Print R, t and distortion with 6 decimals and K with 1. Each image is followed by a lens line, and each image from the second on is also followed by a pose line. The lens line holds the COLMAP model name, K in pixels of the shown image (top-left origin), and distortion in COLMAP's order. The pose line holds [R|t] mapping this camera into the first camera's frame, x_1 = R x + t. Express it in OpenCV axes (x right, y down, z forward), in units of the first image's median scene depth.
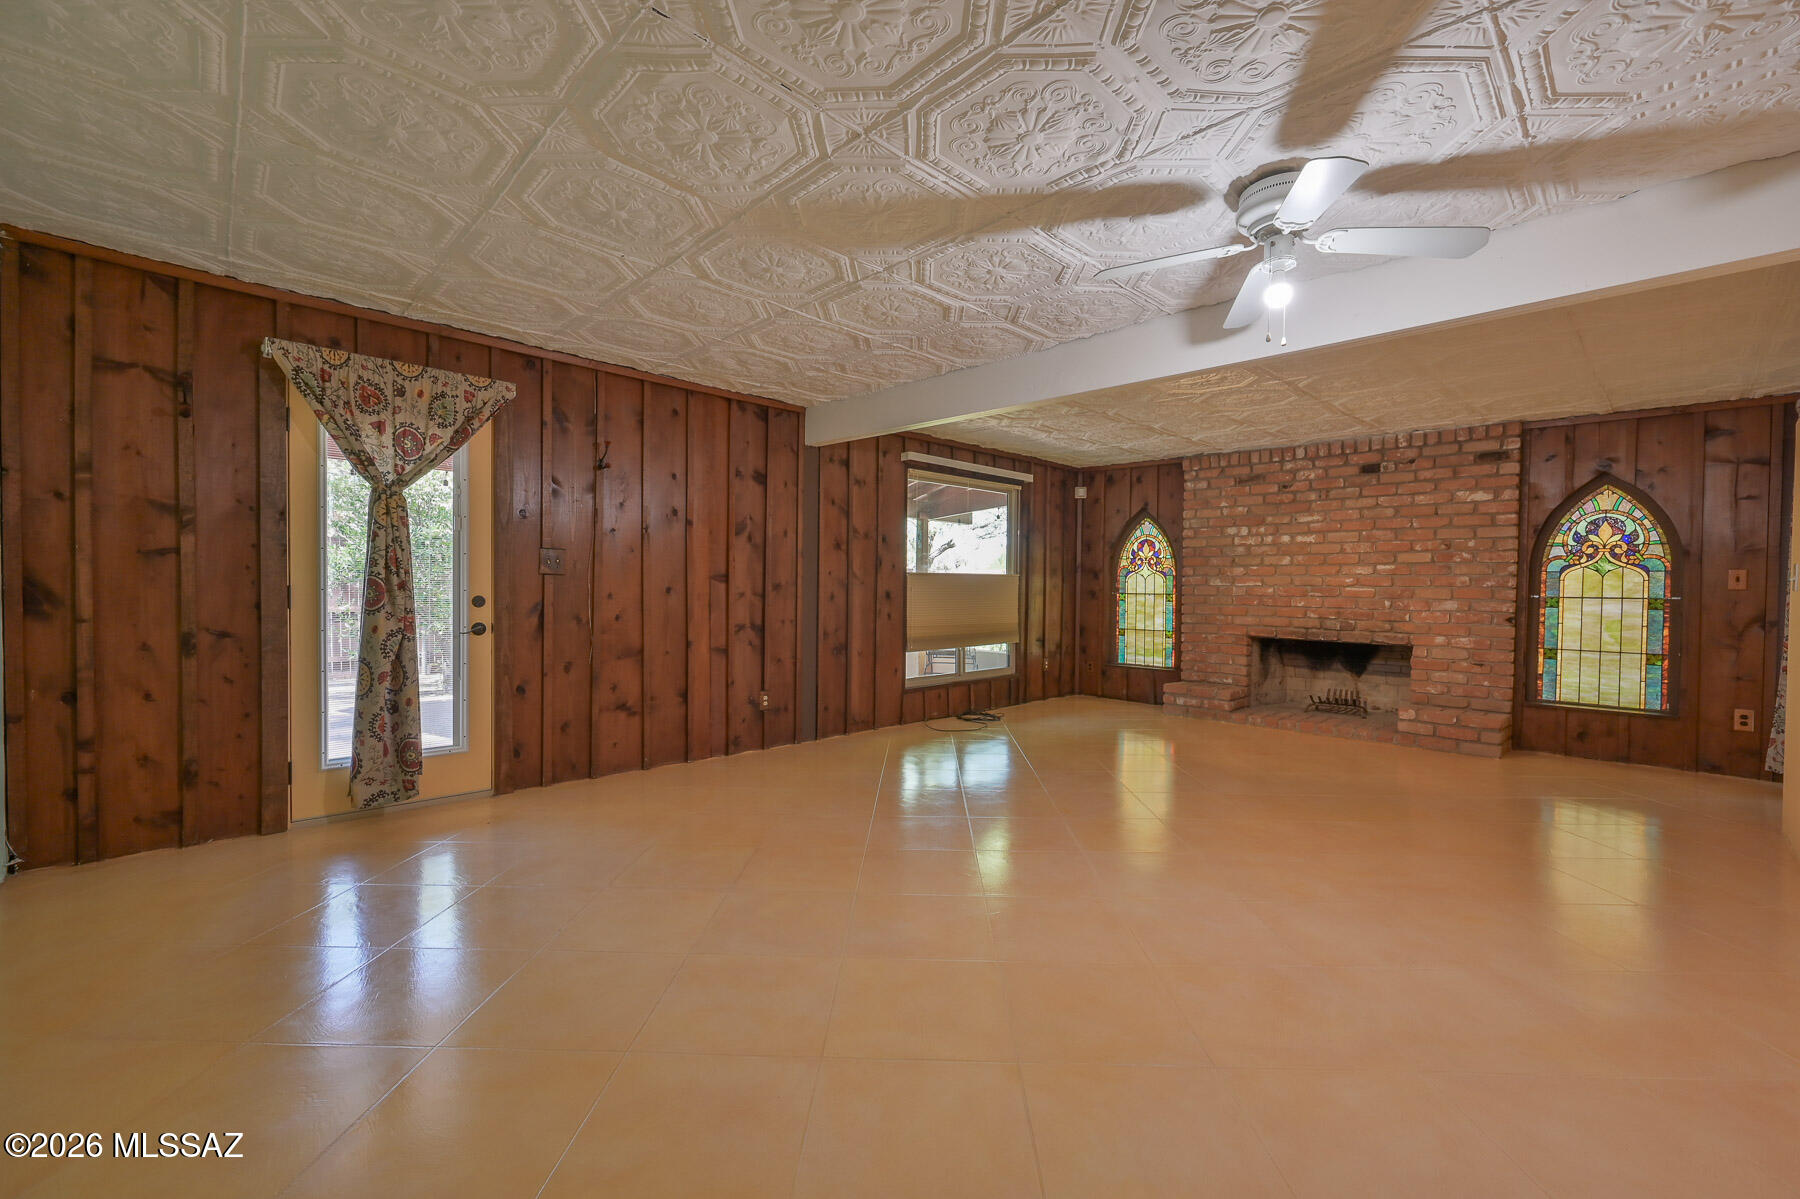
lens RADIAL K [[707.8, 0, 907.1], [0, 707.8, 597.1], [0, 0, 1]] dist [0.001295, -0.000505]
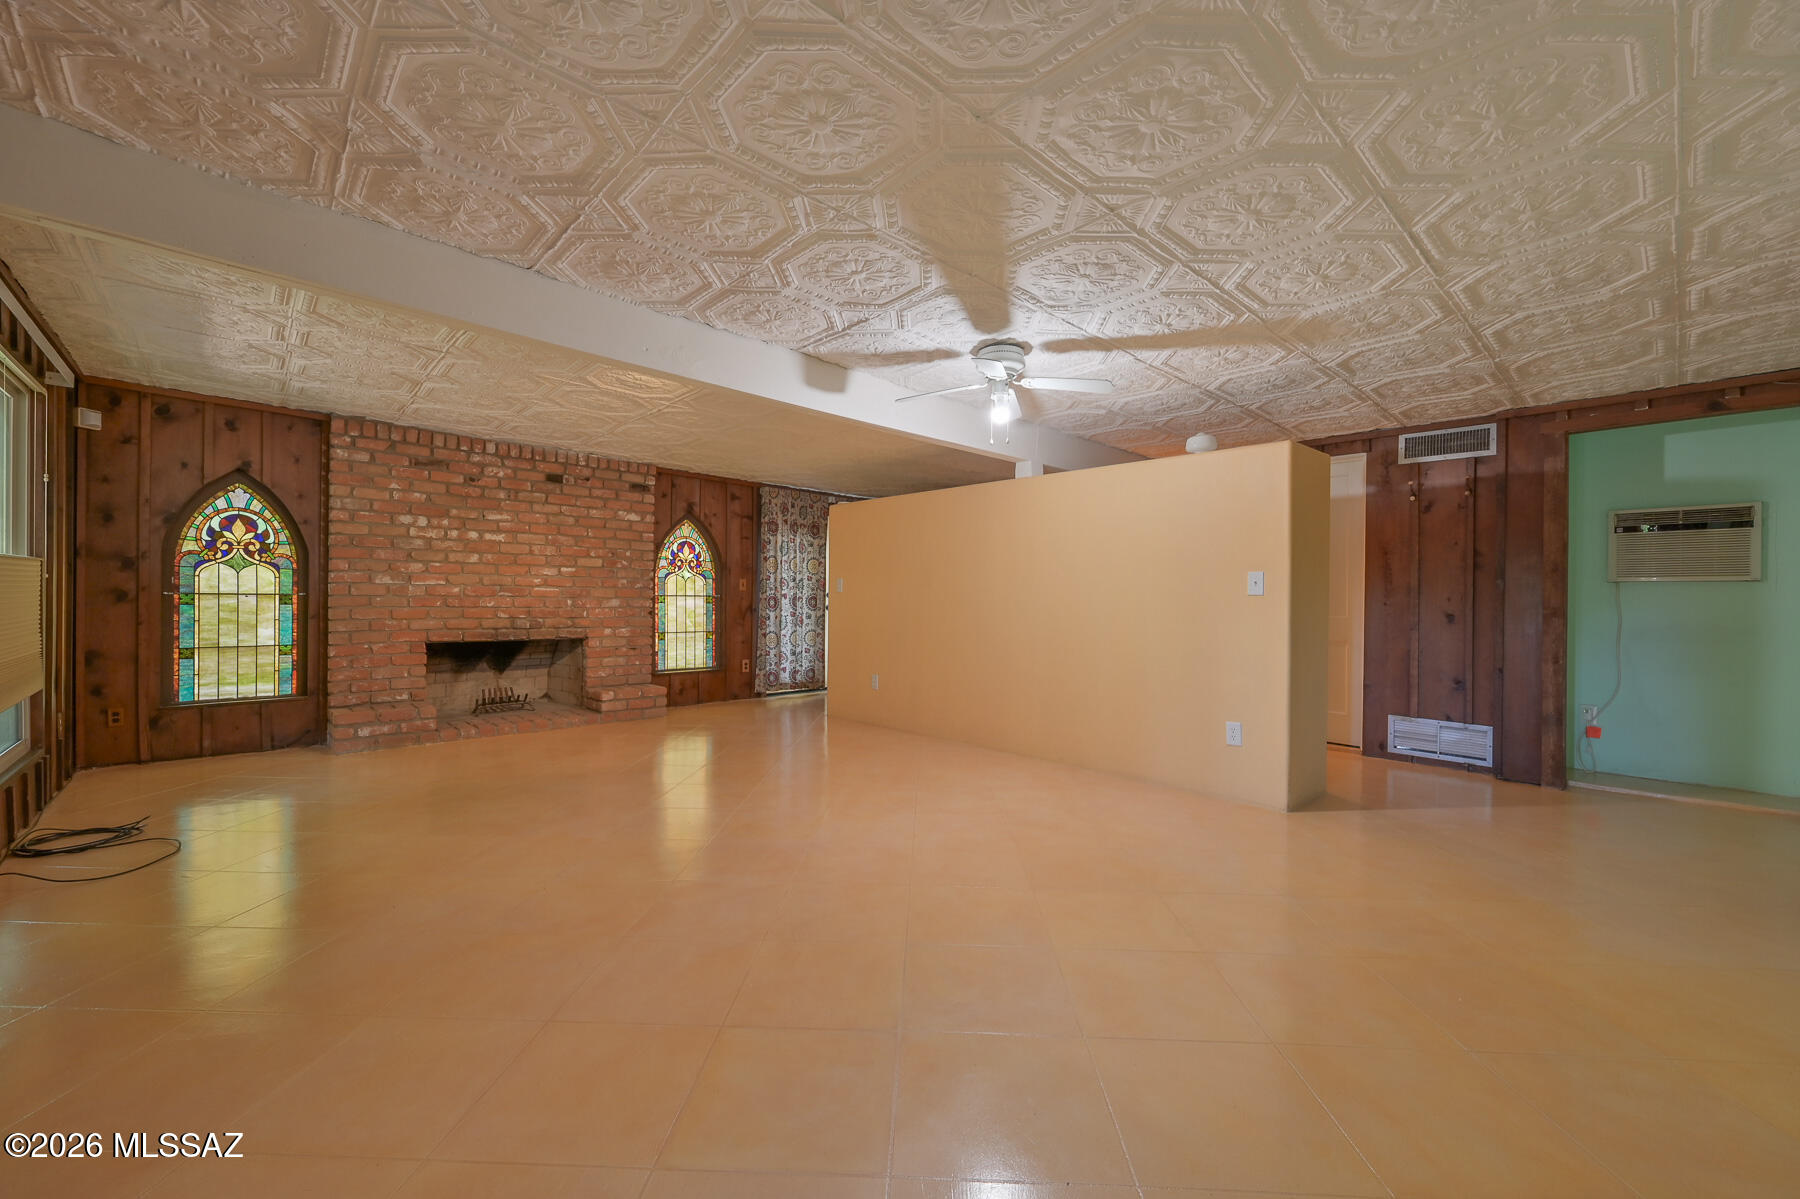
lens RADIAL K [[707.8, 0, 899.5], [0, 707.8, 598.3], [0, 0, 1]] dist [0.001295, -0.000505]
pose [[0.040202, -0.011171, 0.999129, -0.418448], [0.003454, 0.999933, 0.011041, -0.007586], [-0.999186, 0.003007, 0.040238, 0.433864]]
